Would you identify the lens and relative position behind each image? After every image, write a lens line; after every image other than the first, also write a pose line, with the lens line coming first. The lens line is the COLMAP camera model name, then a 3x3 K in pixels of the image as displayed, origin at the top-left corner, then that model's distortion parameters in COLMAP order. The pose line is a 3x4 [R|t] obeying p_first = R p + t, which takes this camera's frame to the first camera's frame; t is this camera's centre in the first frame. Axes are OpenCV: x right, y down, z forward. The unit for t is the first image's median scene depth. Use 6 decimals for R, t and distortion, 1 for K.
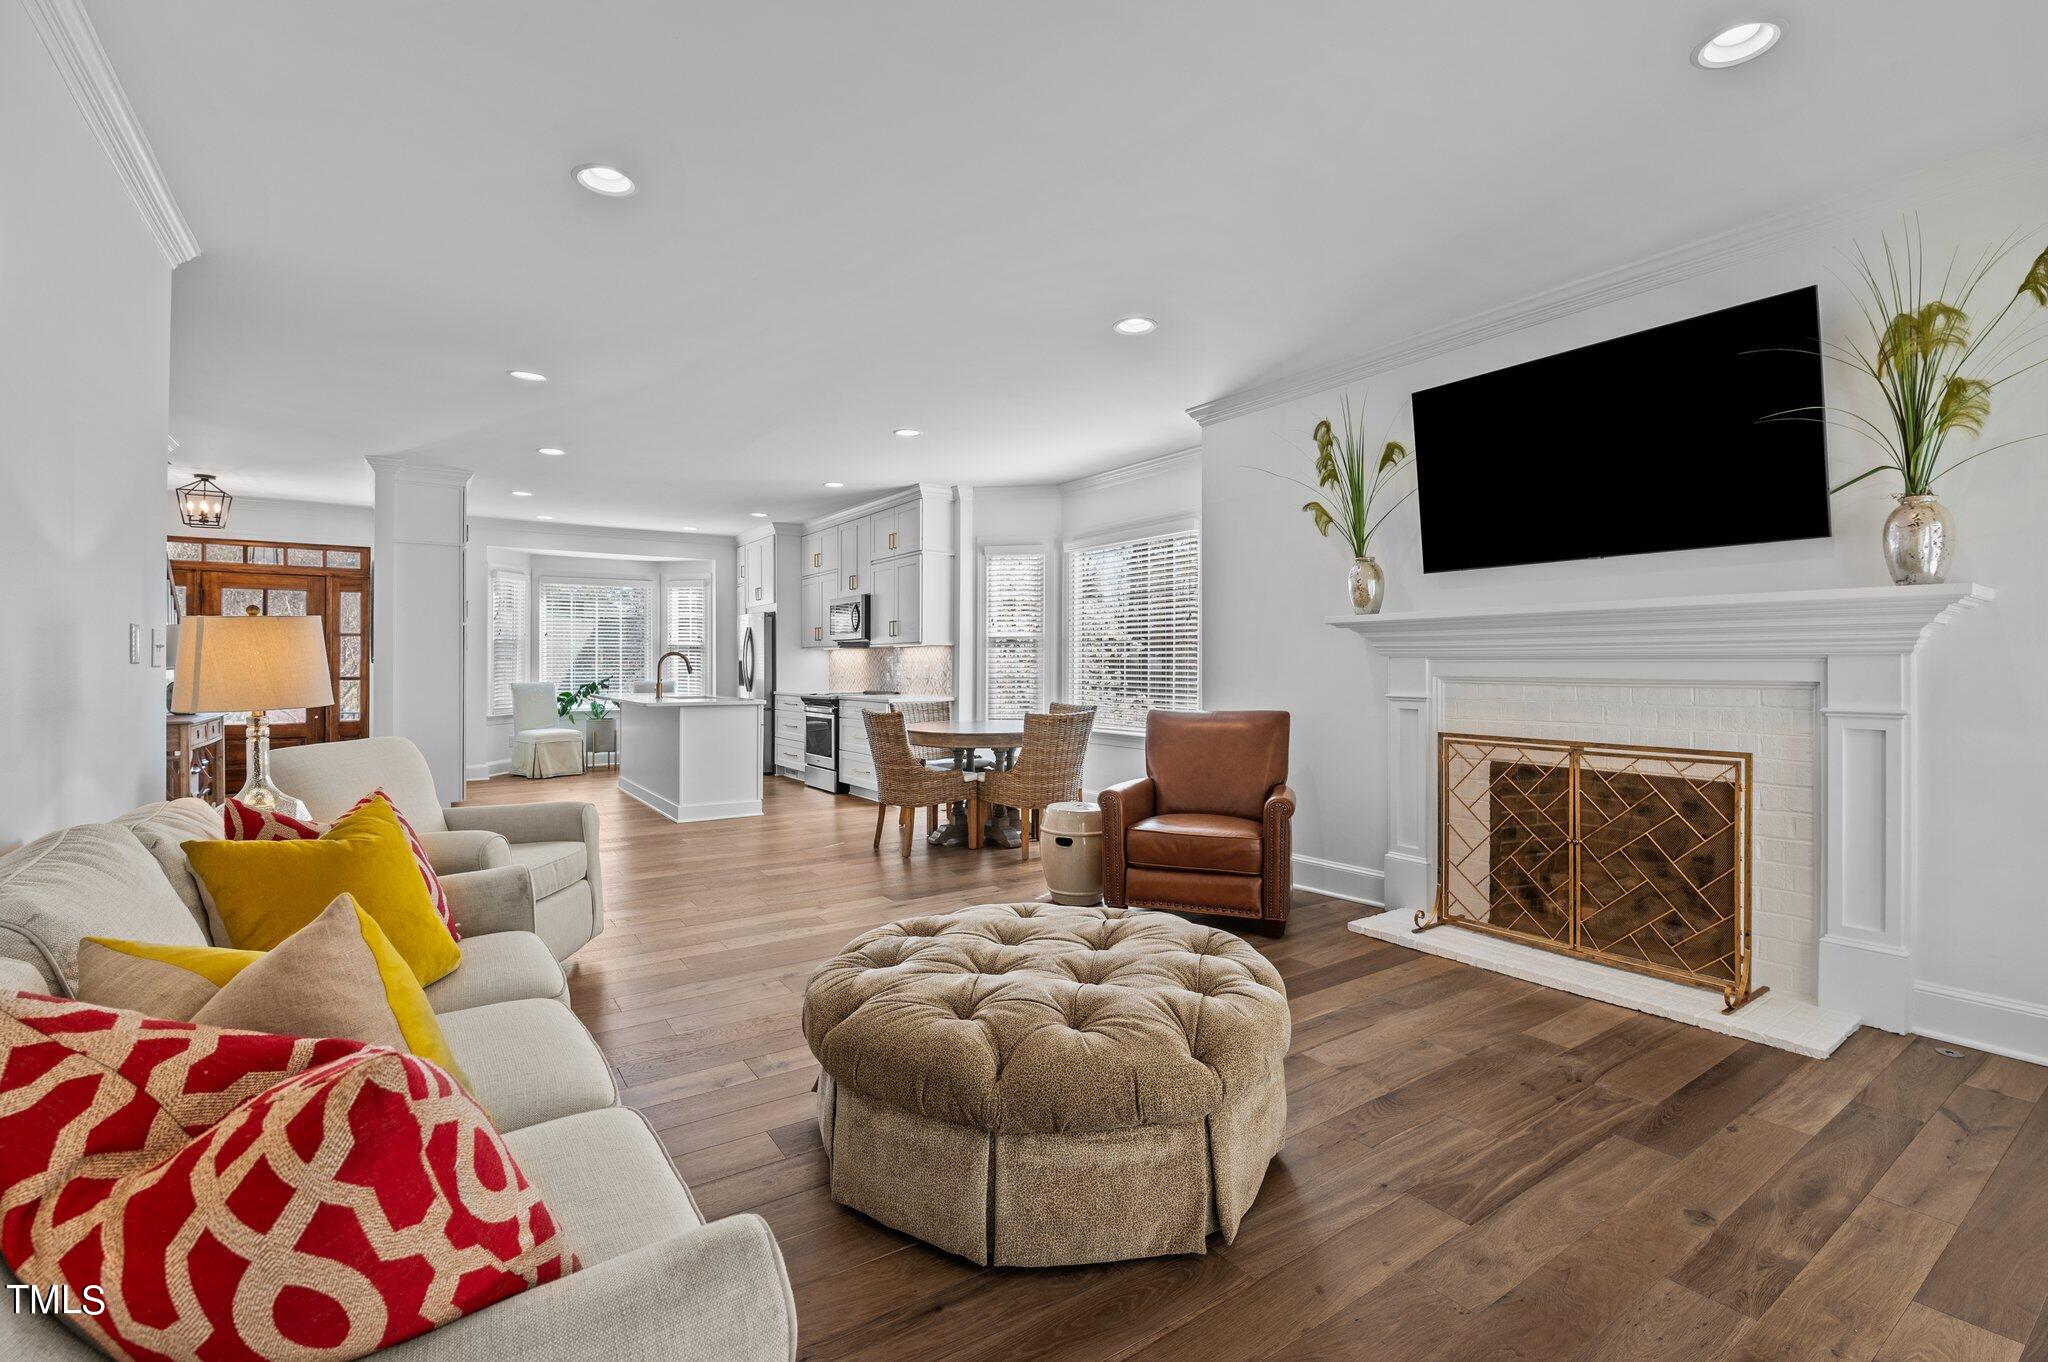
lens RADIAL K [[884.1, 0, 1019.8], [0, 884.1, 661.9], [0, 0, 1]] dist [-0.009254, -0.002212]
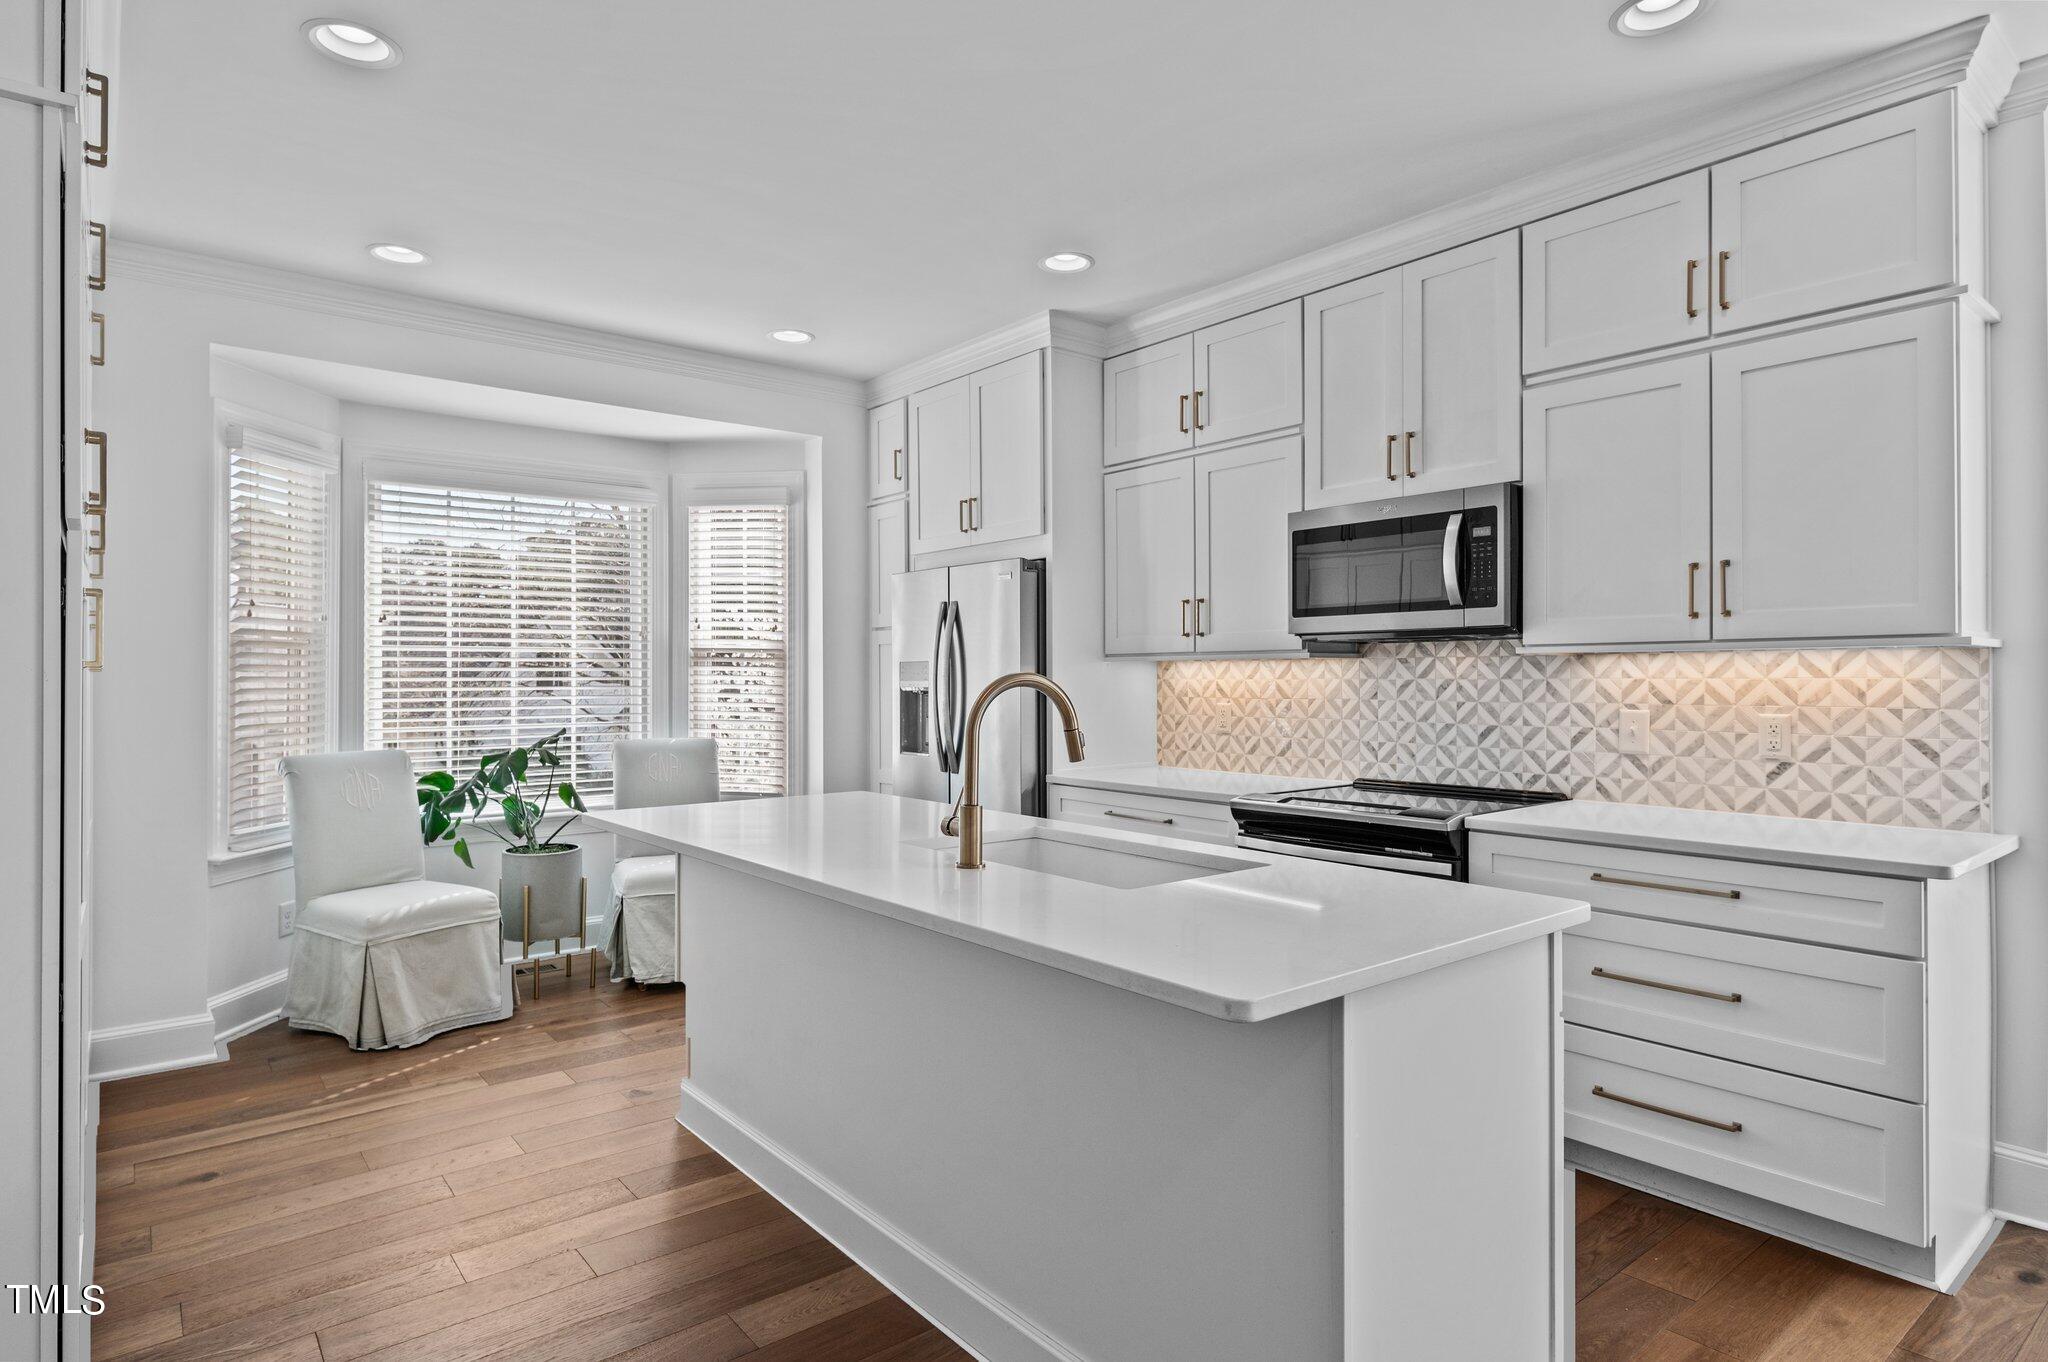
lens RADIAL K [[1110.8, 0, 1028.2], [0, 1110.8, 669.6], [0, 0, 1]] dist [-0.008442, 0.001970]
pose [[0.996625, -0.000350, 0.082094, -0.354226], [0.000667, 0.999992, -0.003839, -0.009356], [-0.082092, 0.003881, 0.996617, 0.595547]]
